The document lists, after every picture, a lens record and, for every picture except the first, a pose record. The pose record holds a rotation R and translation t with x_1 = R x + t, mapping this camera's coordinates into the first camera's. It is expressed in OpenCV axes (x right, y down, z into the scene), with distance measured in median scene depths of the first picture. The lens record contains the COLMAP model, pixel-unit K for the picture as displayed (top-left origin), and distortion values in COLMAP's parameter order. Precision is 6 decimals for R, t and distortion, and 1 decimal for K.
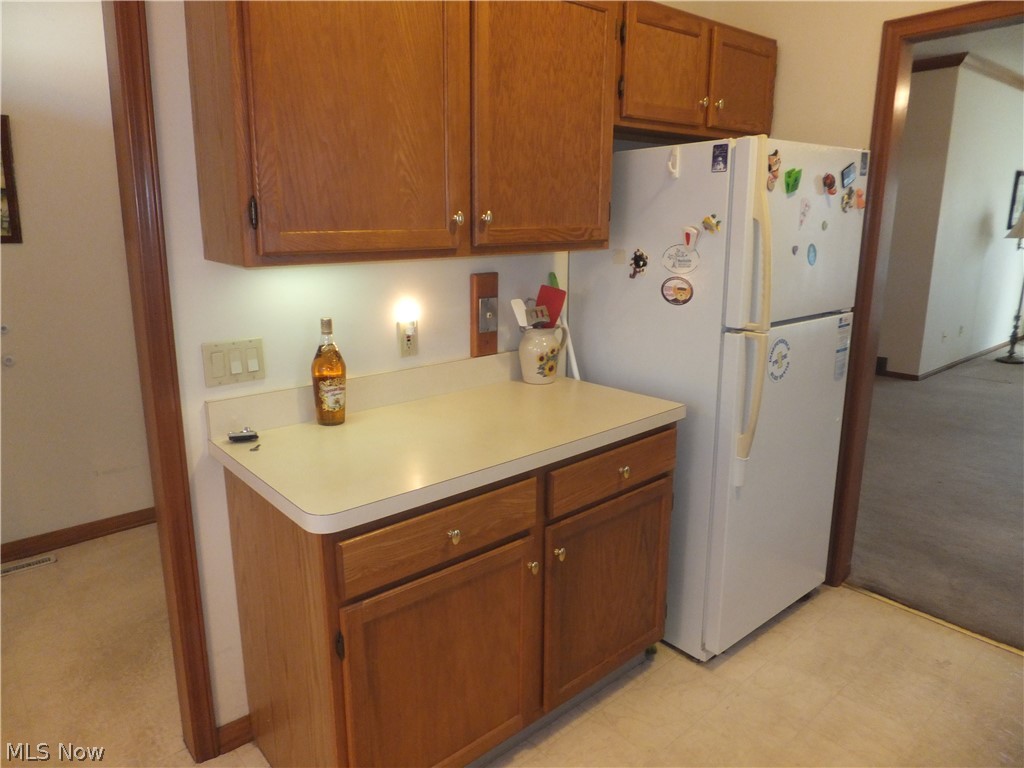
lens RADIAL K [[701.1, 0, 509.1], [0, 701.1, 380.3], [0, 0, 1]] dist [-0.024623, 0.023670]
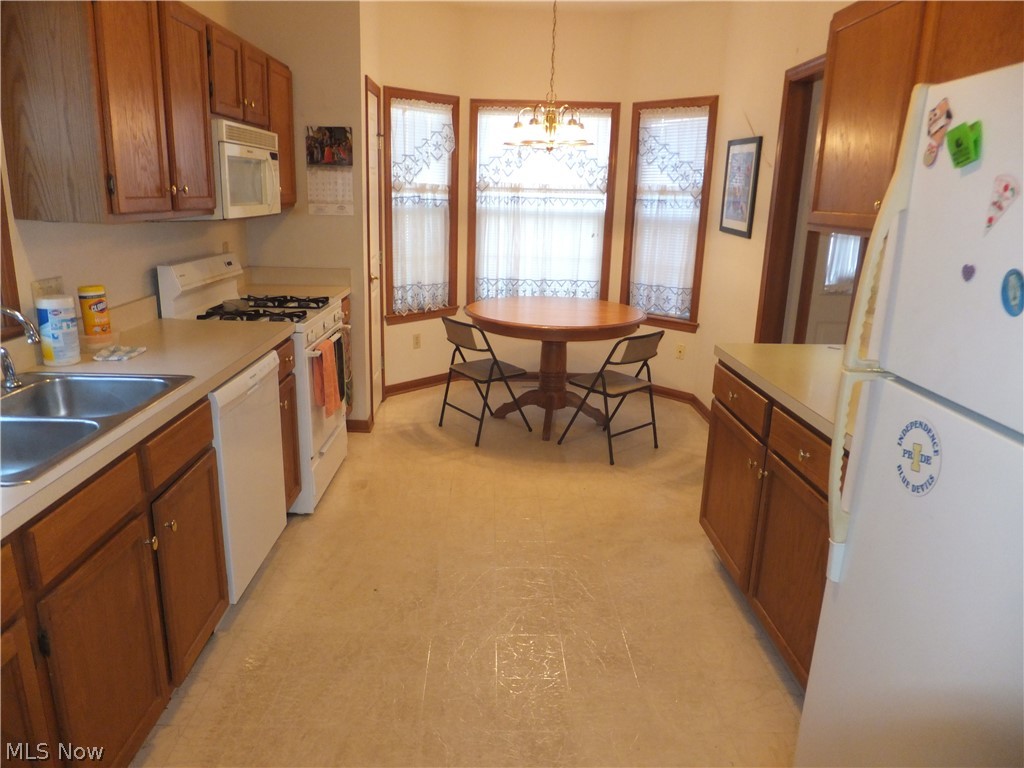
lens RADIAL K [[701.1, 0, 510.6], [0, 701.1, 378.3], [0, 0, 1]] dist [-0.024623, 0.023670]
pose [[-0.642260, 0.186394, -0.743478, 1.040058], [-0.198843, 0.896256, 0.396468, -0.254568], [0.740246, 0.402471, -0.538566, 1.055261]]
